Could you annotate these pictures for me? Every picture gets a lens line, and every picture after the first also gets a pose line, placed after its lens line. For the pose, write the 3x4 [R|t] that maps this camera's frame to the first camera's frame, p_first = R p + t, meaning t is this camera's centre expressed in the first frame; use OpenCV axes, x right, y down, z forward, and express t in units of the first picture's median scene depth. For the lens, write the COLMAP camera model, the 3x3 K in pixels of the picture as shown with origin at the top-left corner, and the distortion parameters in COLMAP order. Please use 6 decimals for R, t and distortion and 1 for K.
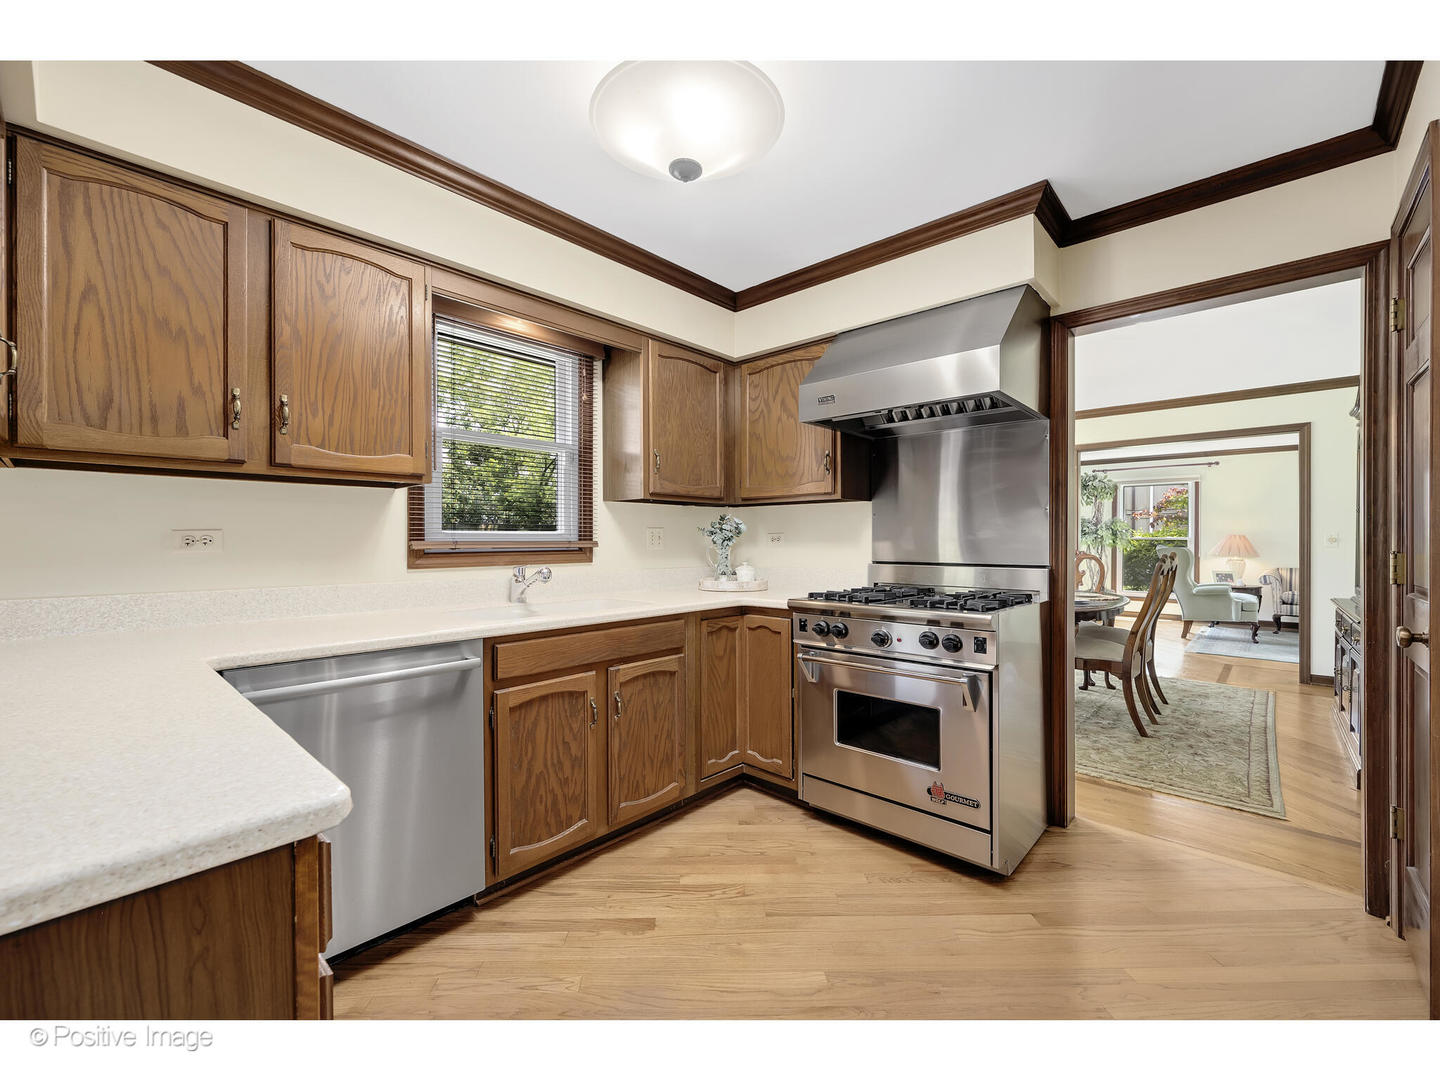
lens RADIAL K [[564.7, 0, 707.6], [0, 564.7, 537.6], [0, 0, 1]] dist [-0.001664, 0.000194]
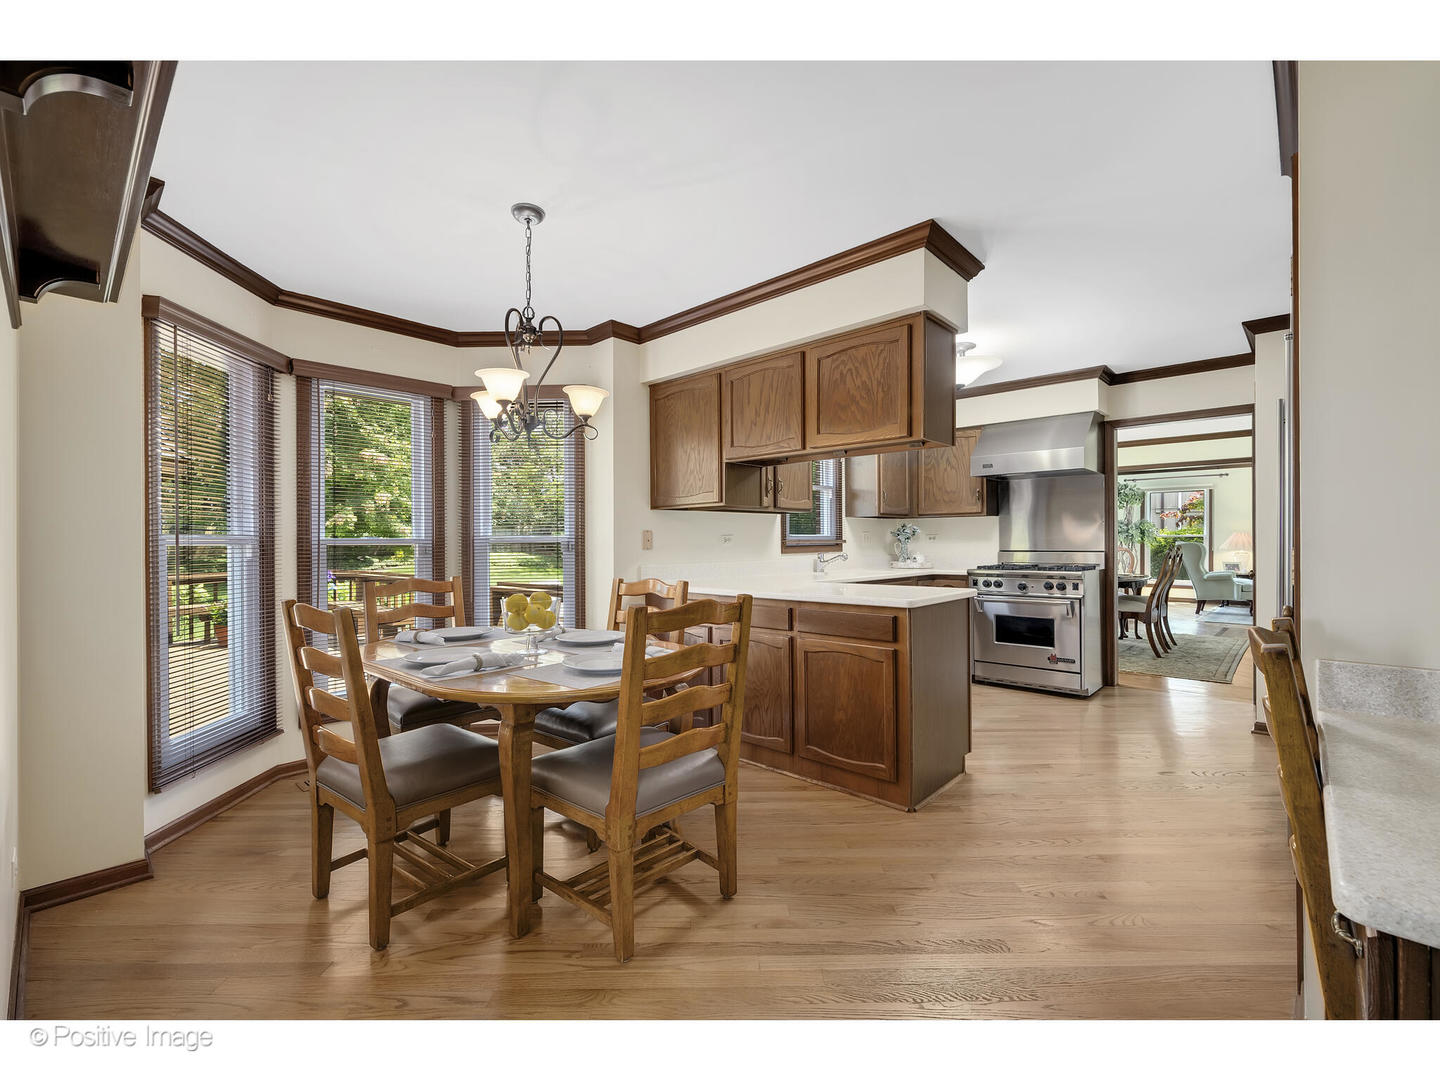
lens RADIAL K [[564.7, 0, 720.2], [0, 564.7, 538.7], [0, 0, 1]] dist [-0.001664, 0.000194]
pose [[0.999764, -0.006232, -0.020814, -0.626955], [0.006260, 0.999980, 0.001288, -0.001909], [0.020806, -0.001418, 0.999783, -0.897343]]
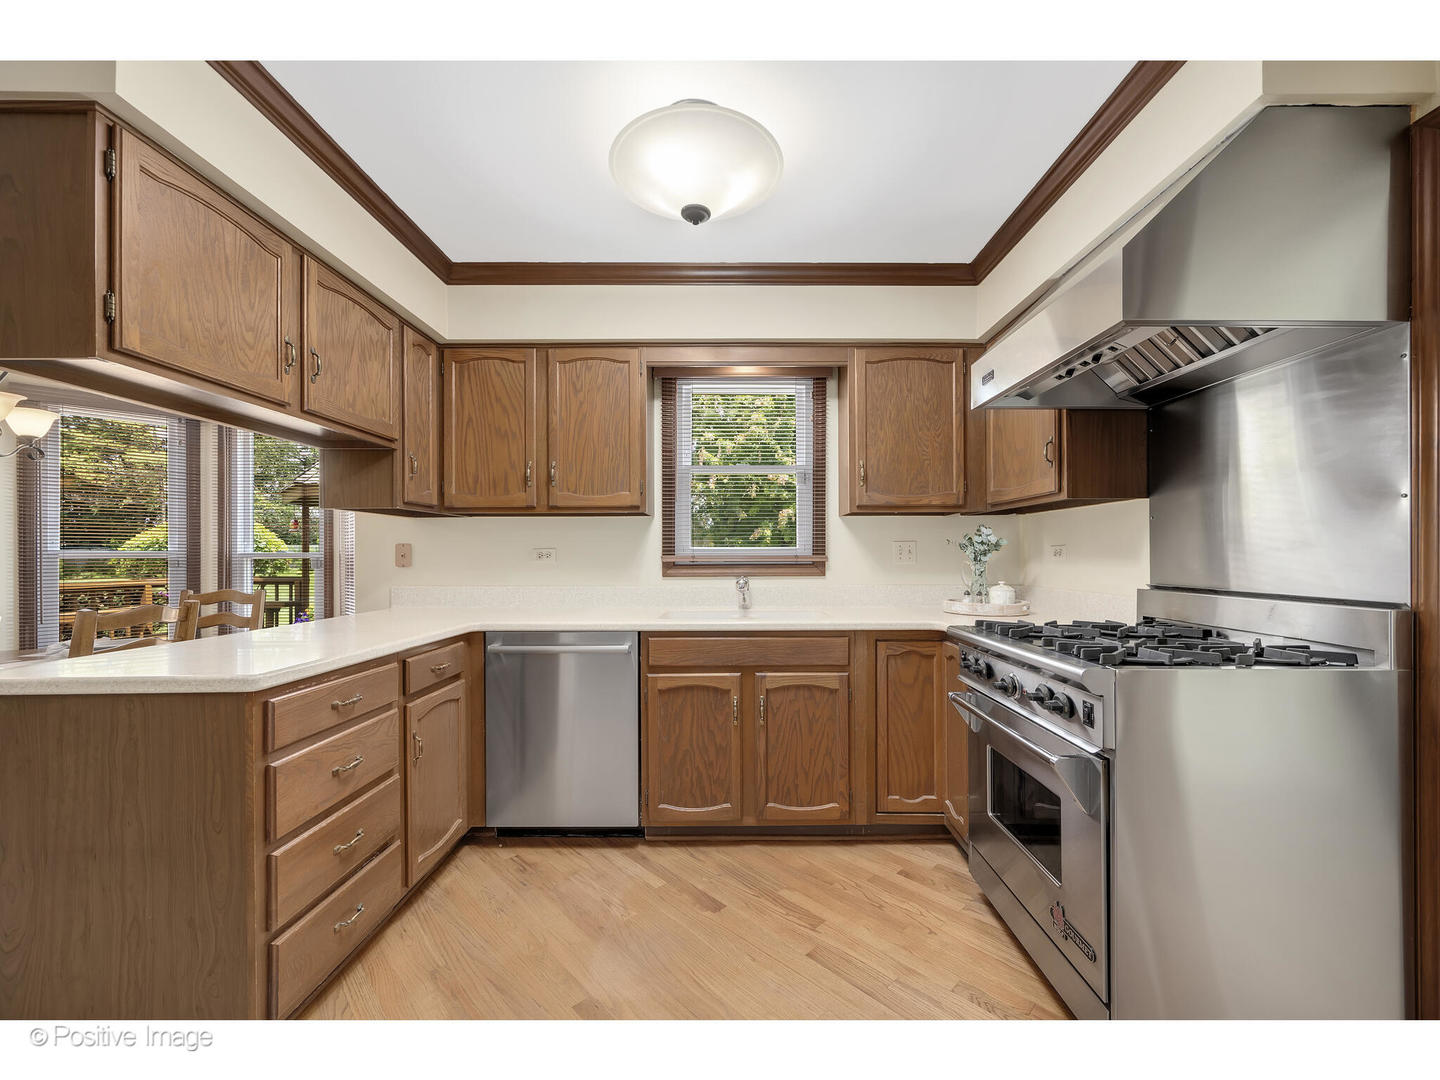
lens RADIAL K [[564.7, 0, 738.9], [0, 564.7, 552.2], [0, 0, 1]] dist [-0.001664, 0.000194]
pose [[0.706224, -0.003201, -0.707982, 0.473384], [0.003558, 0.999993, -0.000973, 0.000063], [0.707980, -0.001831, 0.706230, 0.177582]]
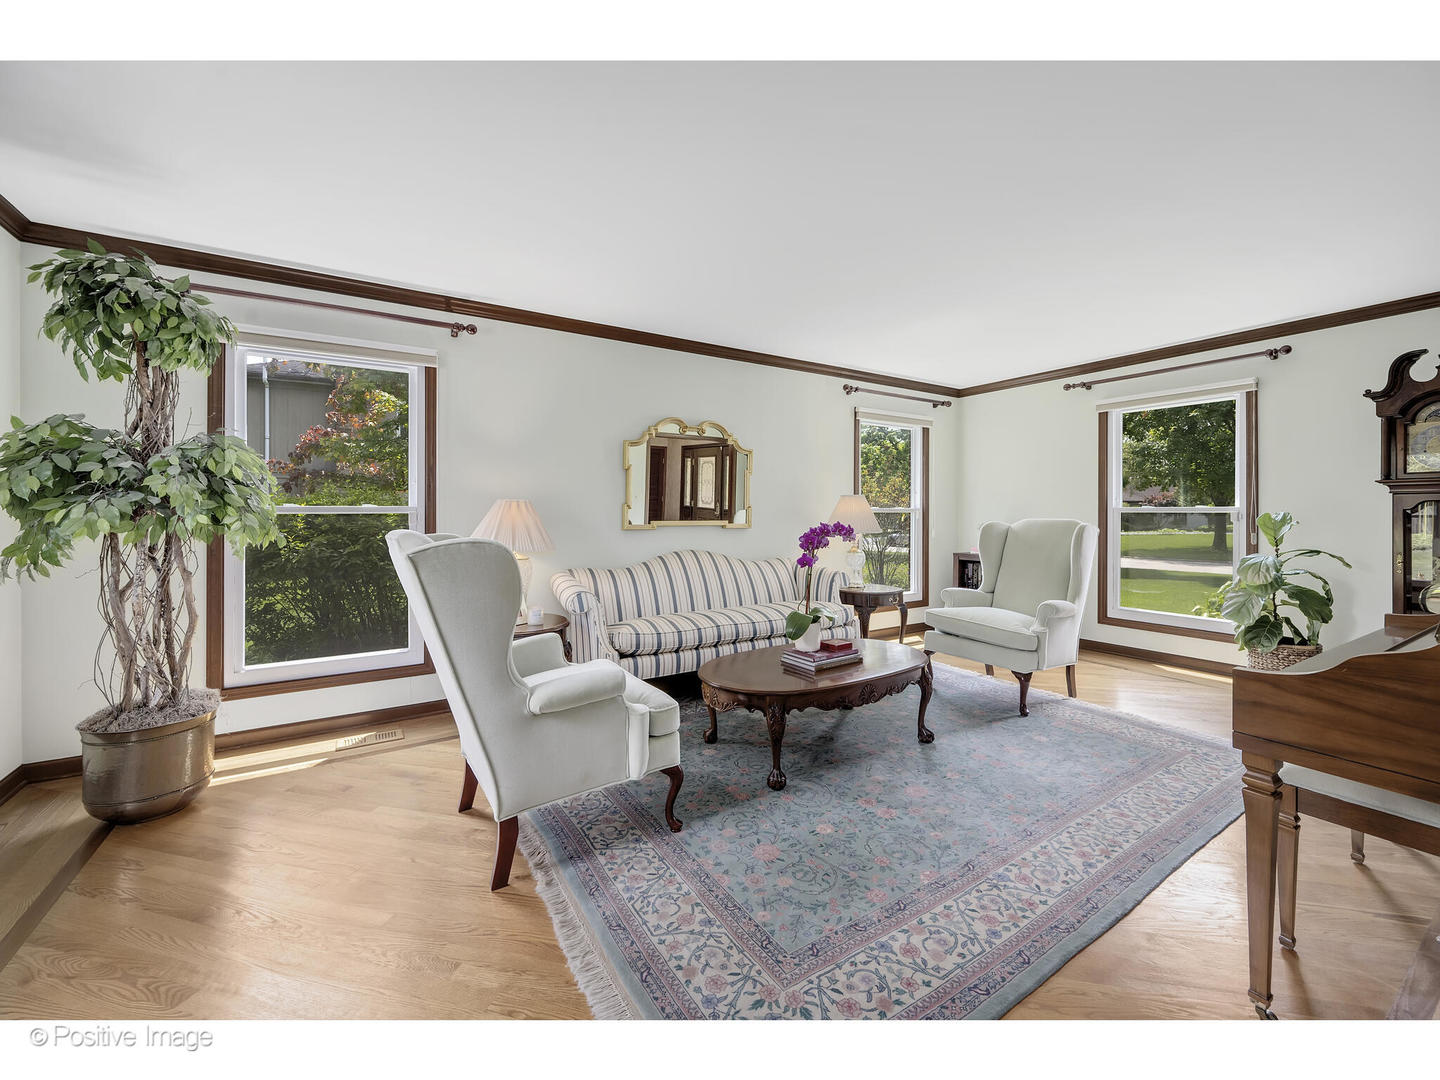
lens RADIAL K [[564.7, 0, 672.6], [0, 564.7, 517.8], [0, 0, 1]] dist [-0.001664, 0.000194]
pose [[0.264702, -0.013595, 0.964235, 1.879833], [0.001355, 0.999905, 0.013726, 0.010021], [-0.964329, -0.002327, 0.264695, 2.604994]]
